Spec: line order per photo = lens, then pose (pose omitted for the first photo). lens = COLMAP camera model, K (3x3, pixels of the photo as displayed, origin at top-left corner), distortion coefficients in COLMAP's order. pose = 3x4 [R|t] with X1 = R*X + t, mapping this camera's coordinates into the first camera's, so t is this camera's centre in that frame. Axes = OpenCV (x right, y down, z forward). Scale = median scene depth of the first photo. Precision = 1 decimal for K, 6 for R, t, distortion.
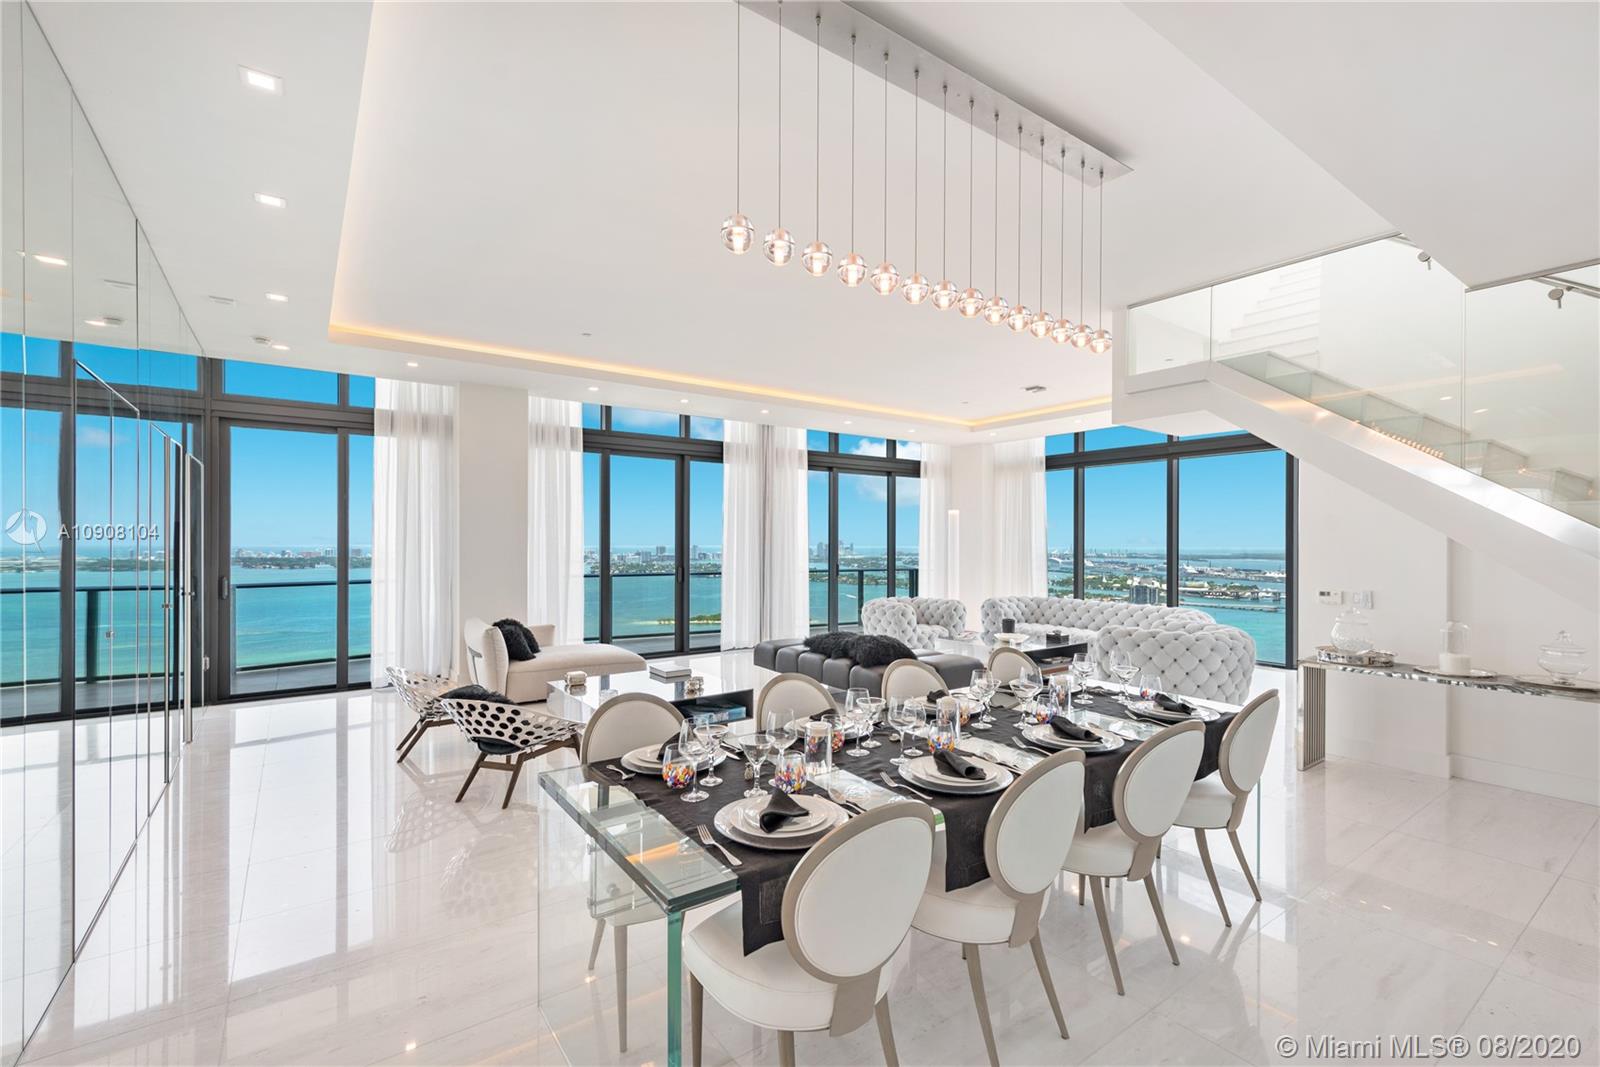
lens RADIAL K [[743.8, 0, 817.4], [0, 743.8, 545.4], [0, 0, 1]] dist [0.014453, 0.000283]
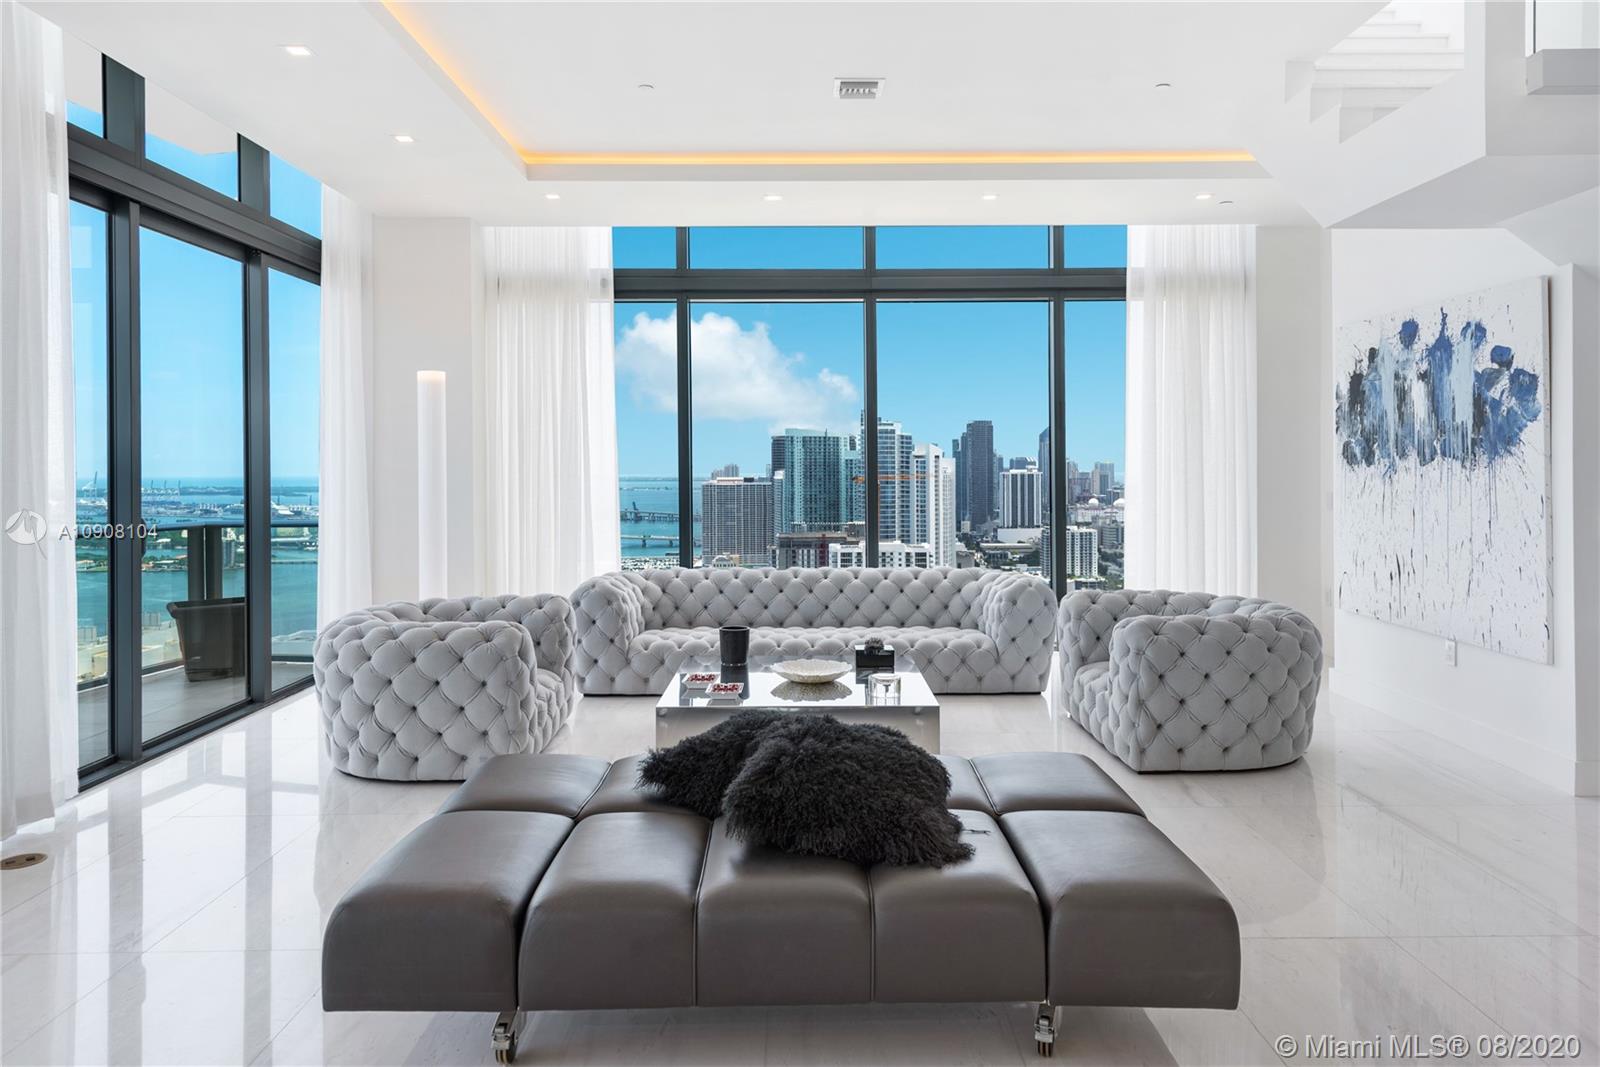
lens RADIAL K [[1051.9, 0, 799.9], [0, 1051.9, 464.2], [0, 0, 1]] dist [-0.005625, -0.000157]
pose [[0.547222, -0.002861, 0.836983, -0.236522], [0.012138, 0.999916, -0.004517, 0.010146], [-0.836899, 0.012631, 0.547211, 0.677665]]
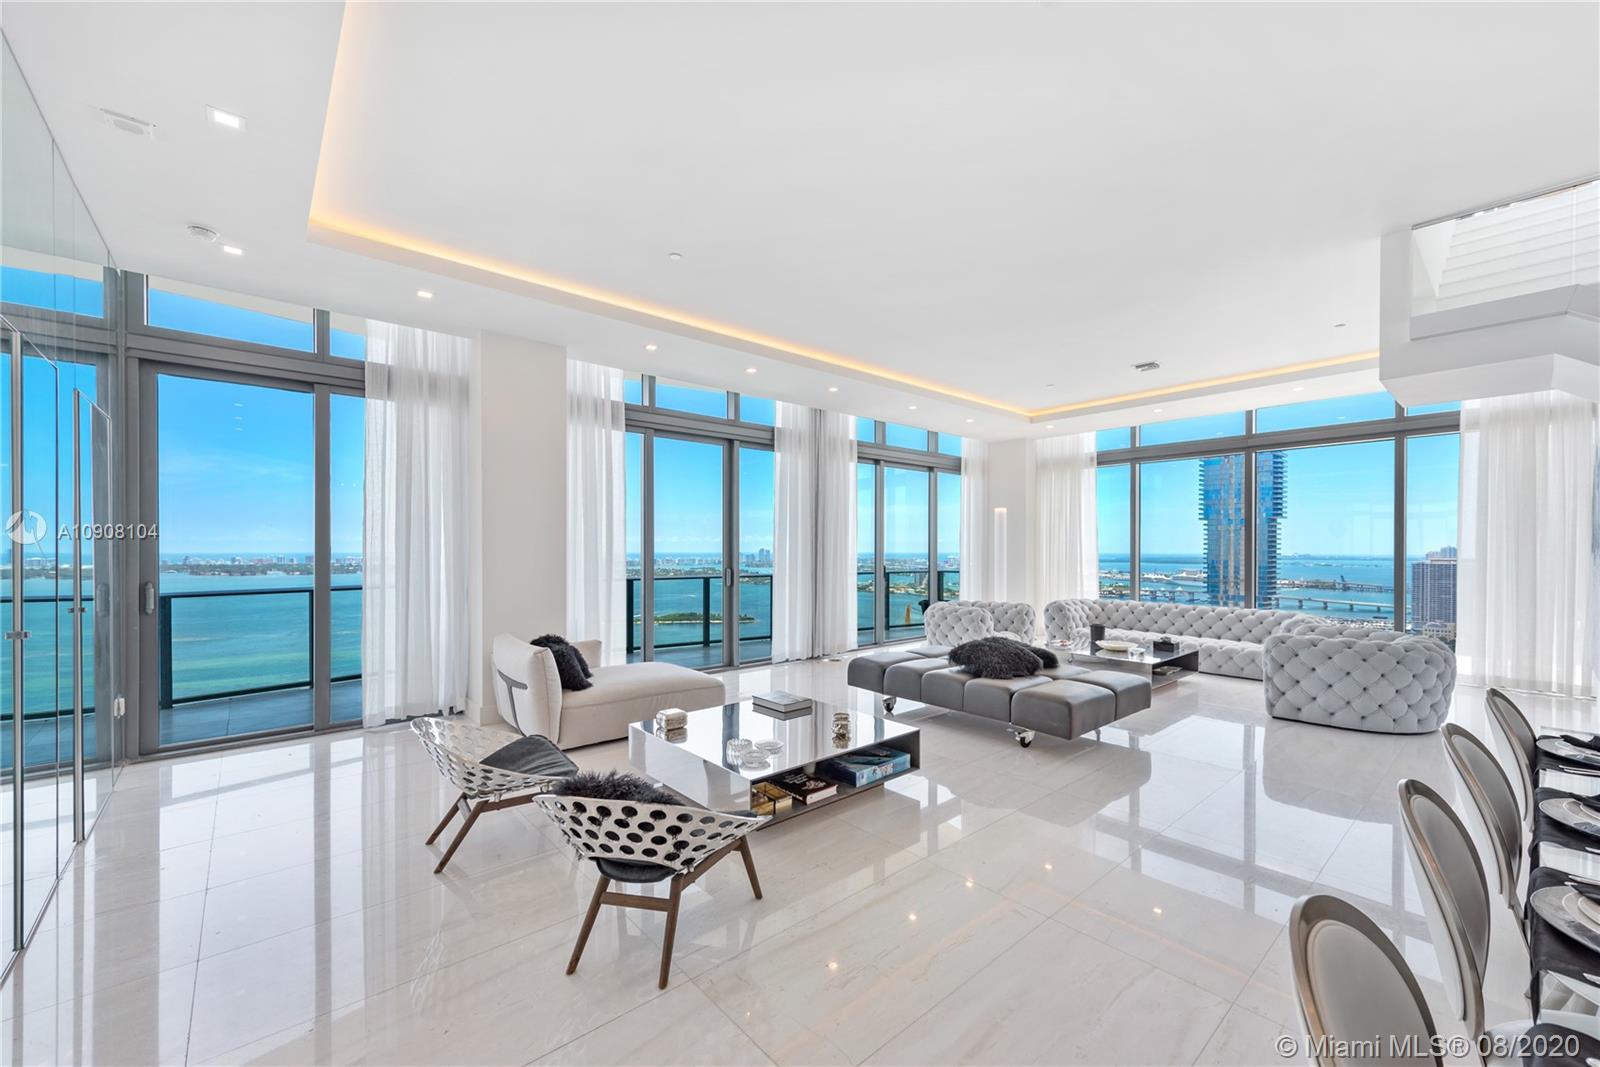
lens RADIAL K [[641.9, 0, 797.4], [0, 641.9, 553.2], [0, 0, 1]] dist [0.014405, -0.000254]
pose [[0.995276, -0.001701, 0.097068, -0.198852], [0.001622, 0.999998, 0.000886, 0.011624], [-0.097069, -0.000724, 0.995277, 0.273146]]
